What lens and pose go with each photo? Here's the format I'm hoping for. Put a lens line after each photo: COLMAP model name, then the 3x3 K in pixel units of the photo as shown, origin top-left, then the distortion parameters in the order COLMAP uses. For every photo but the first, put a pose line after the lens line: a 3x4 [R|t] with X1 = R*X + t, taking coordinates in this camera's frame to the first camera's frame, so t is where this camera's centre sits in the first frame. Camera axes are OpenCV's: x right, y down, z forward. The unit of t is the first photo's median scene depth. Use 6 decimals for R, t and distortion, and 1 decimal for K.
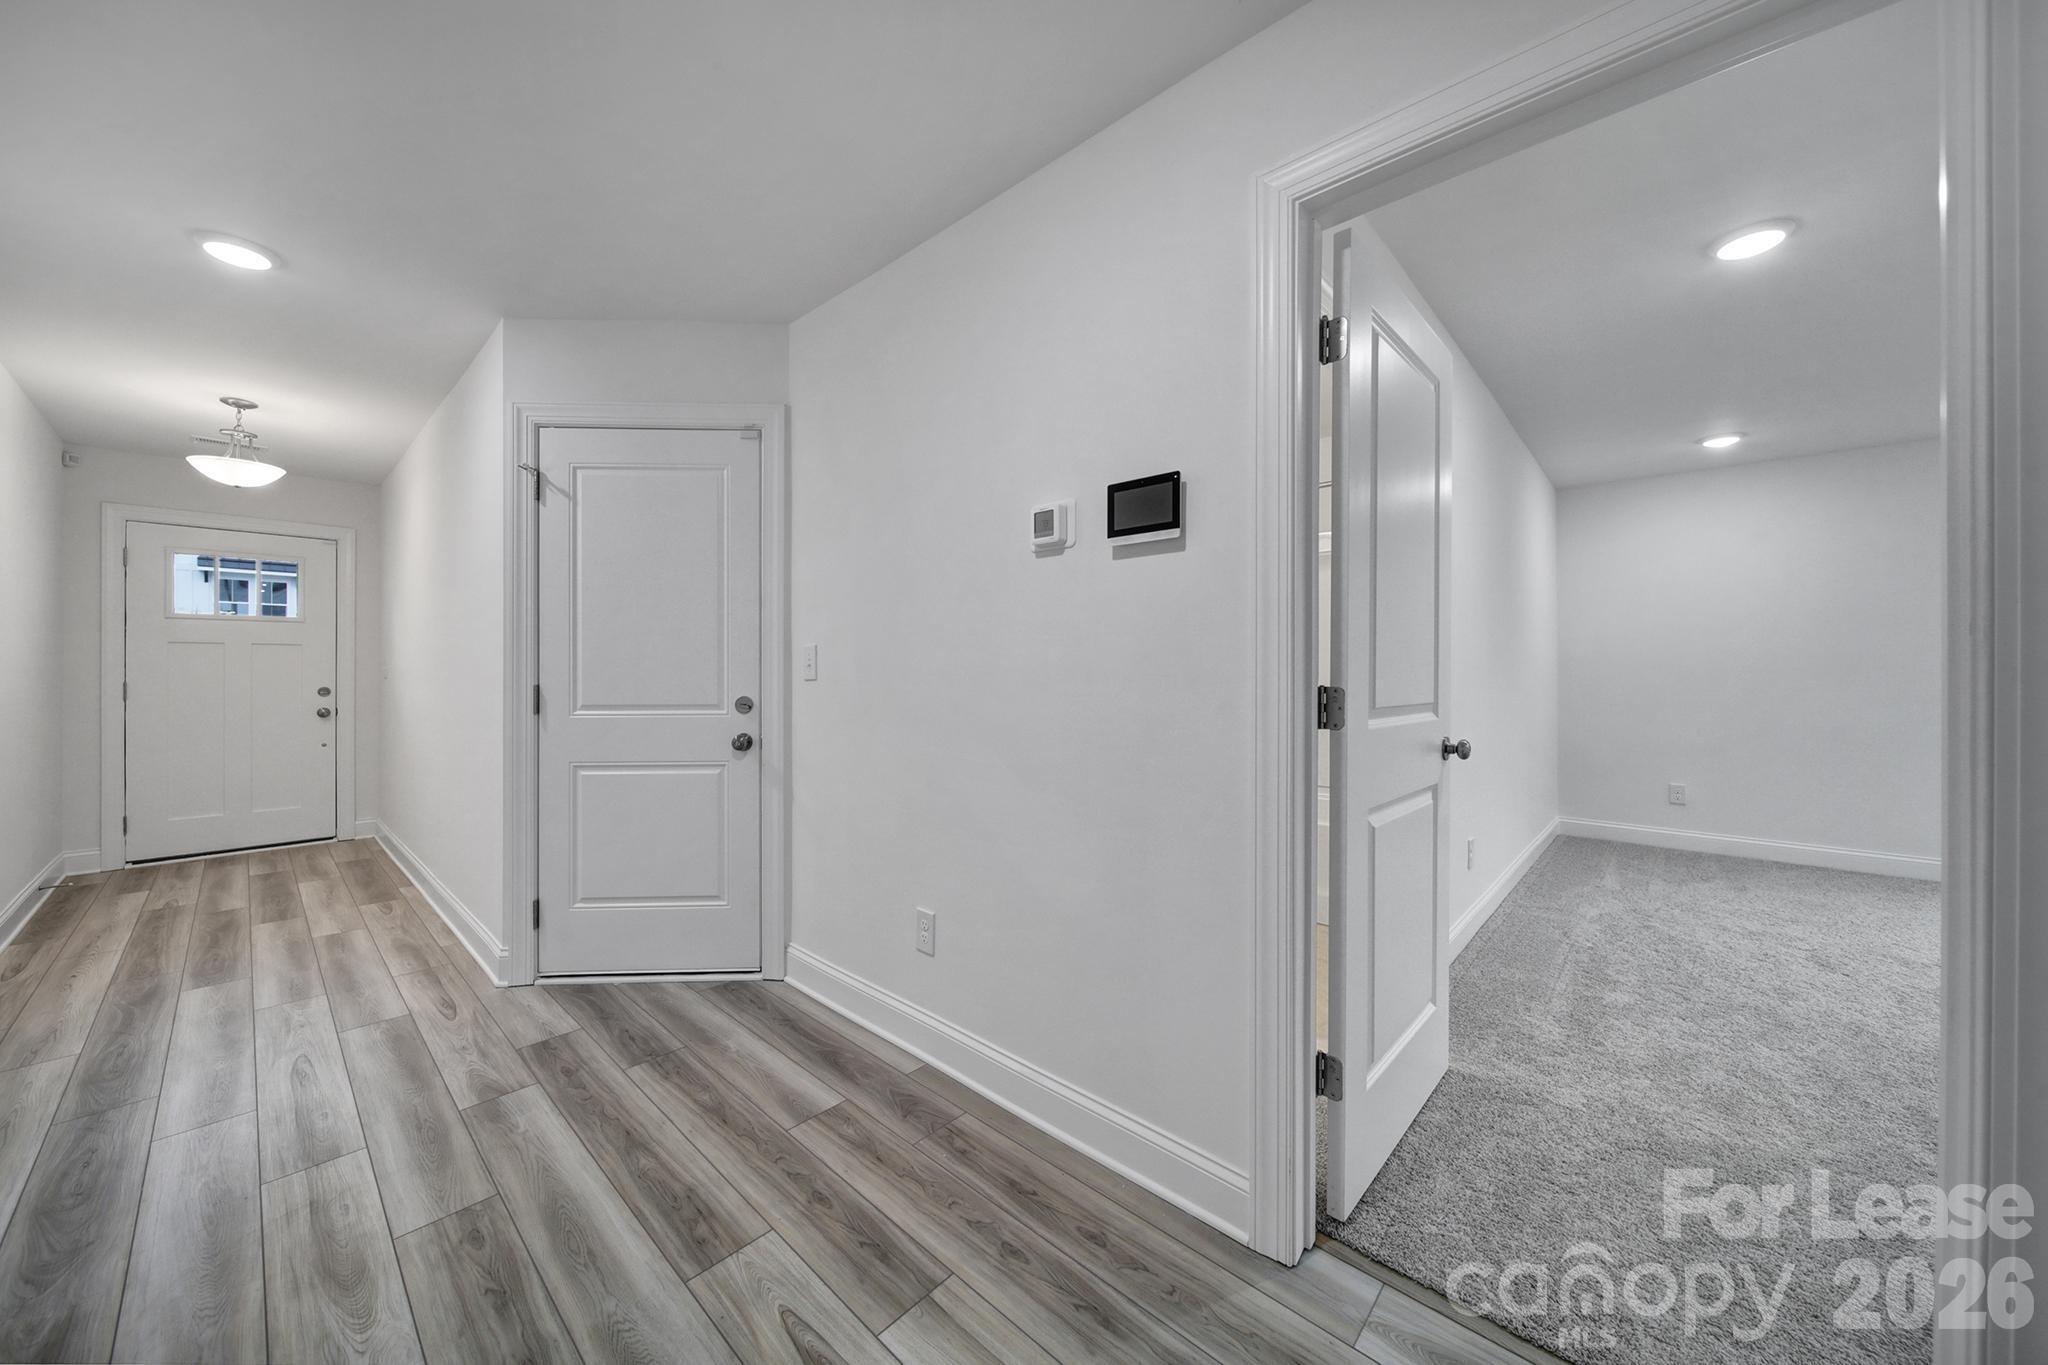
lens RADIAL K [[719.4, 0, 1033.1], [0, 719.4, 668.0], [0, 0, 1]] dist [0.000486, -0.001357]
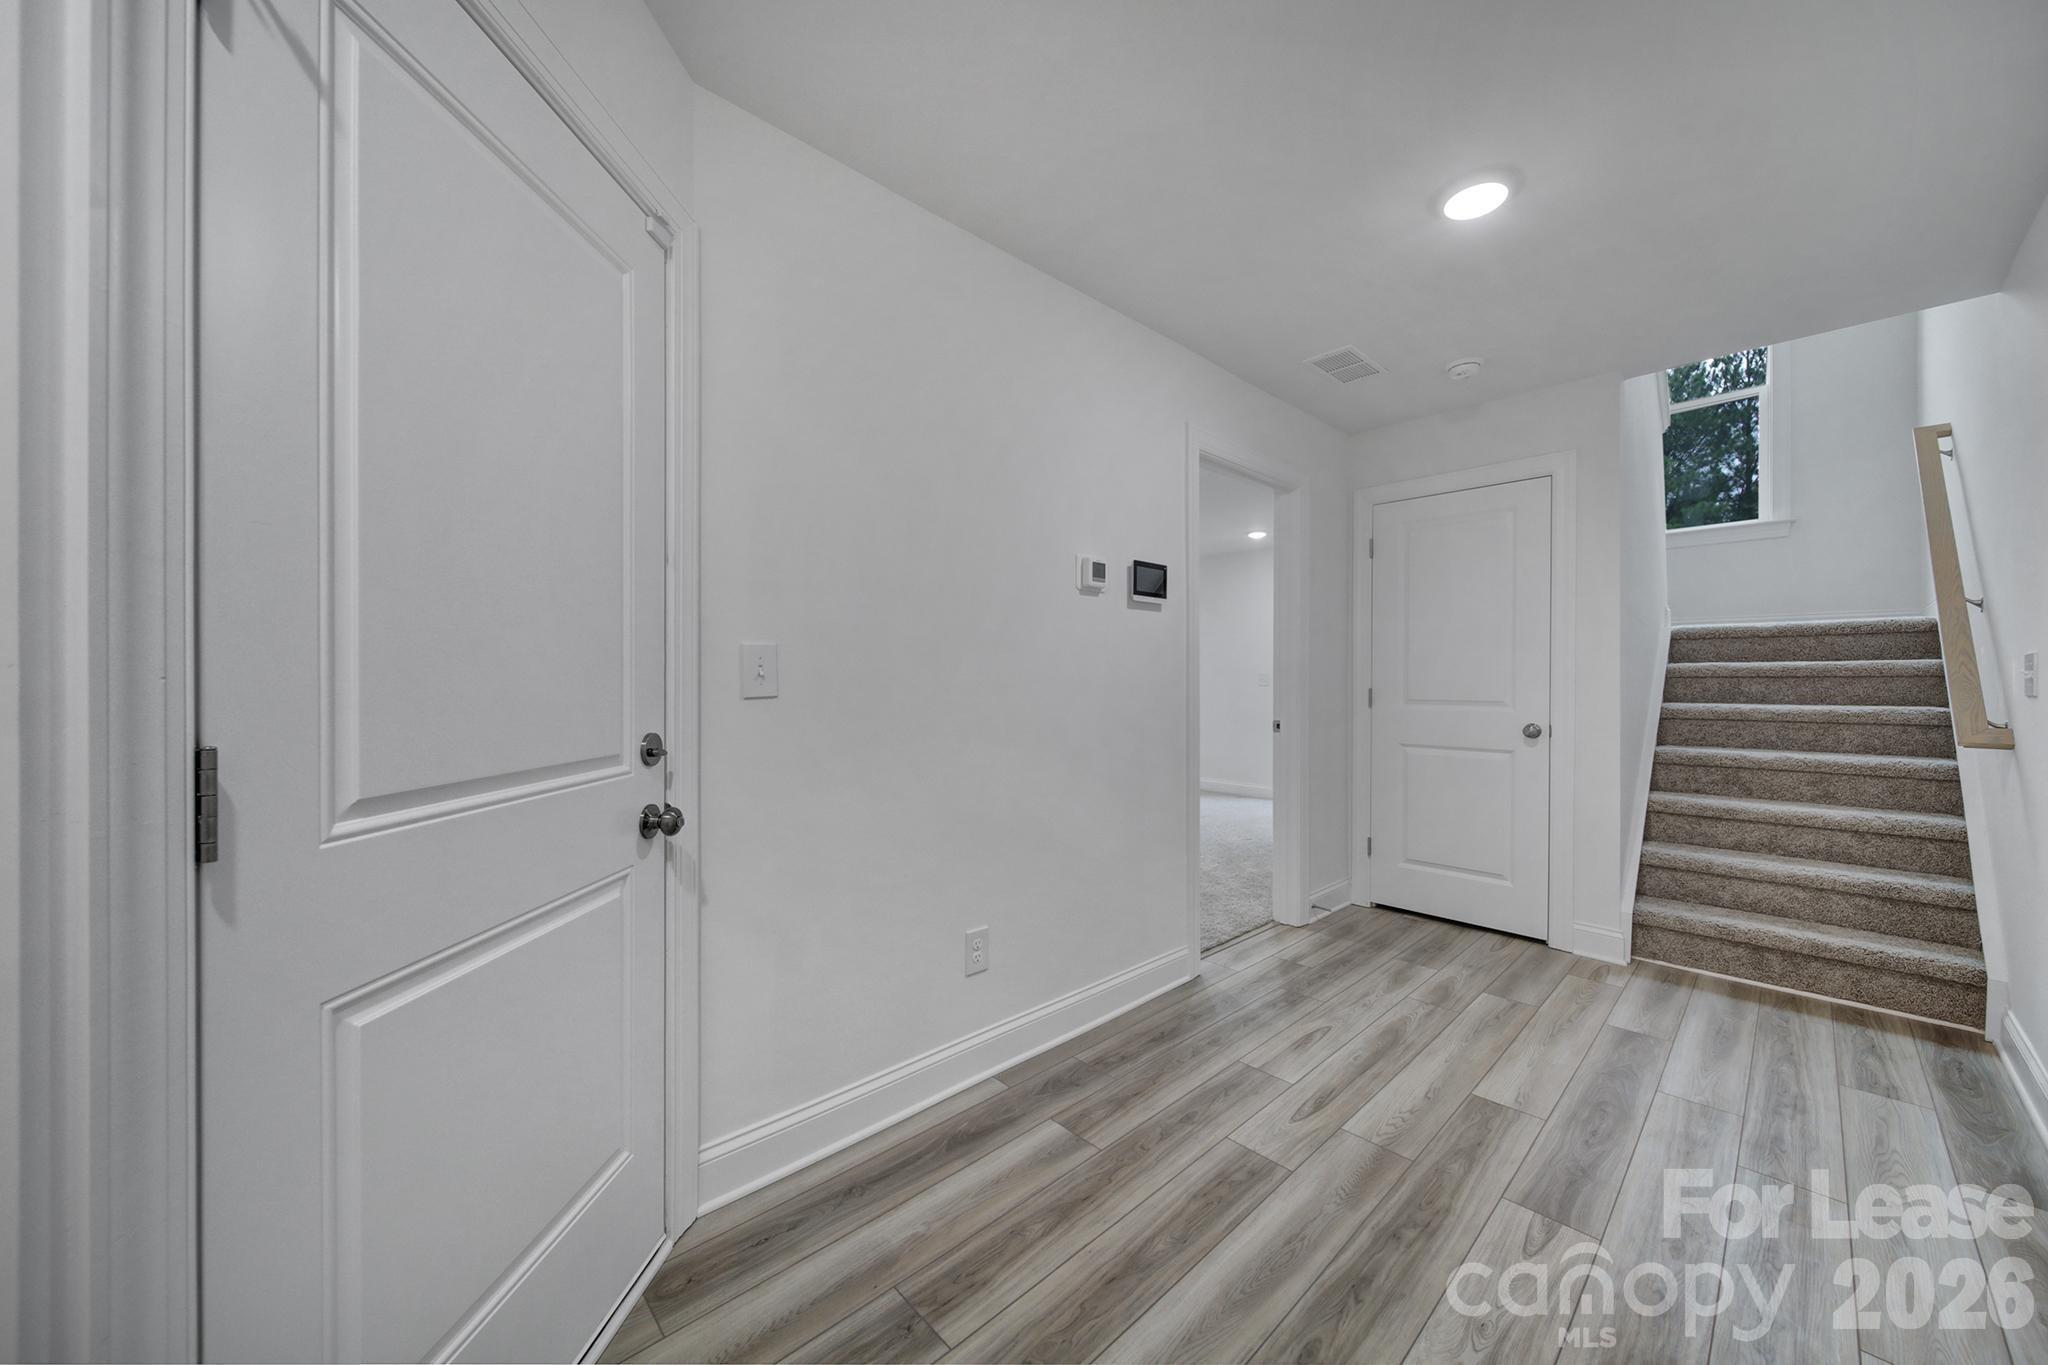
lens RADIAL K [[719.4, 0, 1022.0], [0, 719.4, 682.7], [0, 0, 1]] dist [0.000486, -0.001357]
pose [[0.094806, -0.003416, 0.995490, -1.363847], [-0.000818, 0.999994, 0.003510, 0.000244], [-0.995495, -0.001147, 0.094802, 1.040241]]
